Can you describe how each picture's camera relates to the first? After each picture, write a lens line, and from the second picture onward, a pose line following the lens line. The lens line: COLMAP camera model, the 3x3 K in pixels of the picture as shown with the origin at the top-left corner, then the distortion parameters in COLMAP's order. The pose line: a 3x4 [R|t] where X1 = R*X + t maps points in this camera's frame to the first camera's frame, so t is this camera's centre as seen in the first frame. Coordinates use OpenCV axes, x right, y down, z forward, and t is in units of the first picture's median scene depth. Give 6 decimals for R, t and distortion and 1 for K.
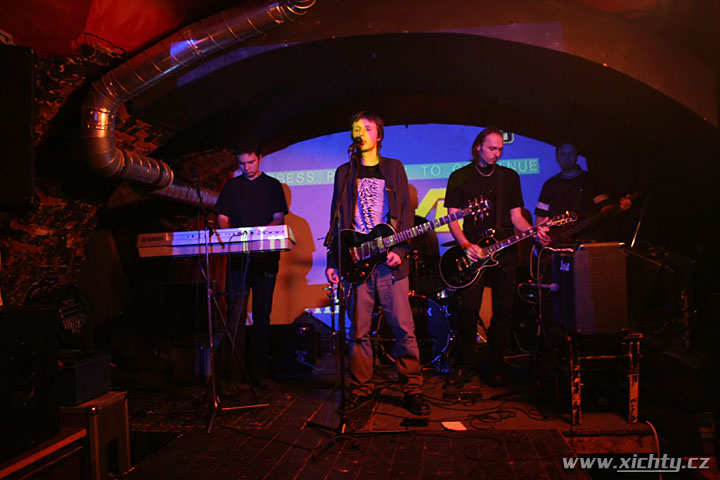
lens RADIAL K [[611.5, 0, 353.8], [0, 611.5, 239.3], [0, 0, 1]] dist [-0.109668, 0.076041]
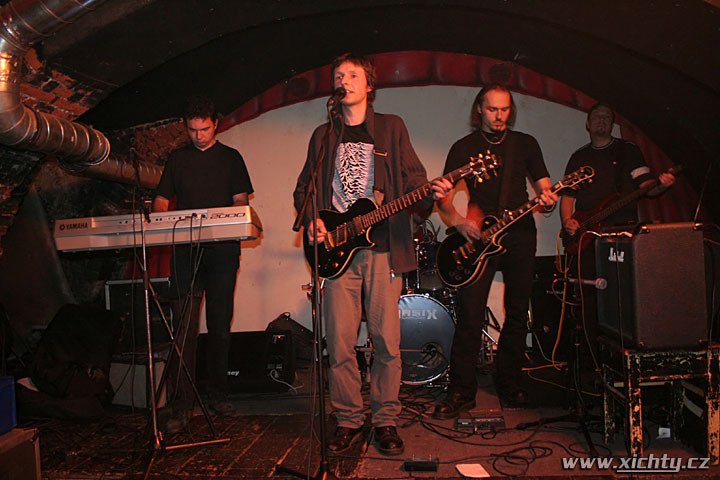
lens RADIAL K [[660.4, 0, 355.7], [0, 660.4, 242.5], [0, 0, 1]] dist [-0.087780, 0.000000]
pose [[0.999800, -0.010670, 0.016894, 0.009357], [0.010352, 0.999770, 0.018775, 0.008737], [-0.017090, -0.018596, 0.999681, 0.174348]]
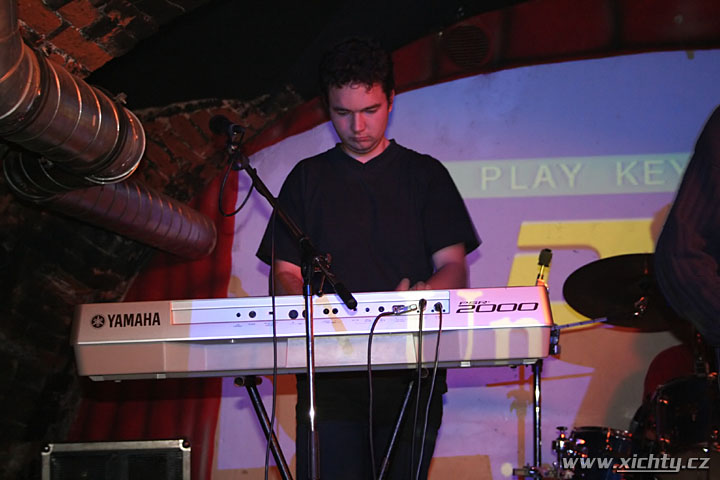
lens RADIAL K [[1274.4, 0, 346.9], [0, 1274.4, 247.7], [0, 0, 1]] dist [0.081952, 0.000000]
pose [[0.999734, 0.023057, -0.000044, -0.217227], [-0.022988, 0.996581, -0.079356, 0.012977], [-0.001786, 0.079336, 0.996846, 0.316415]]
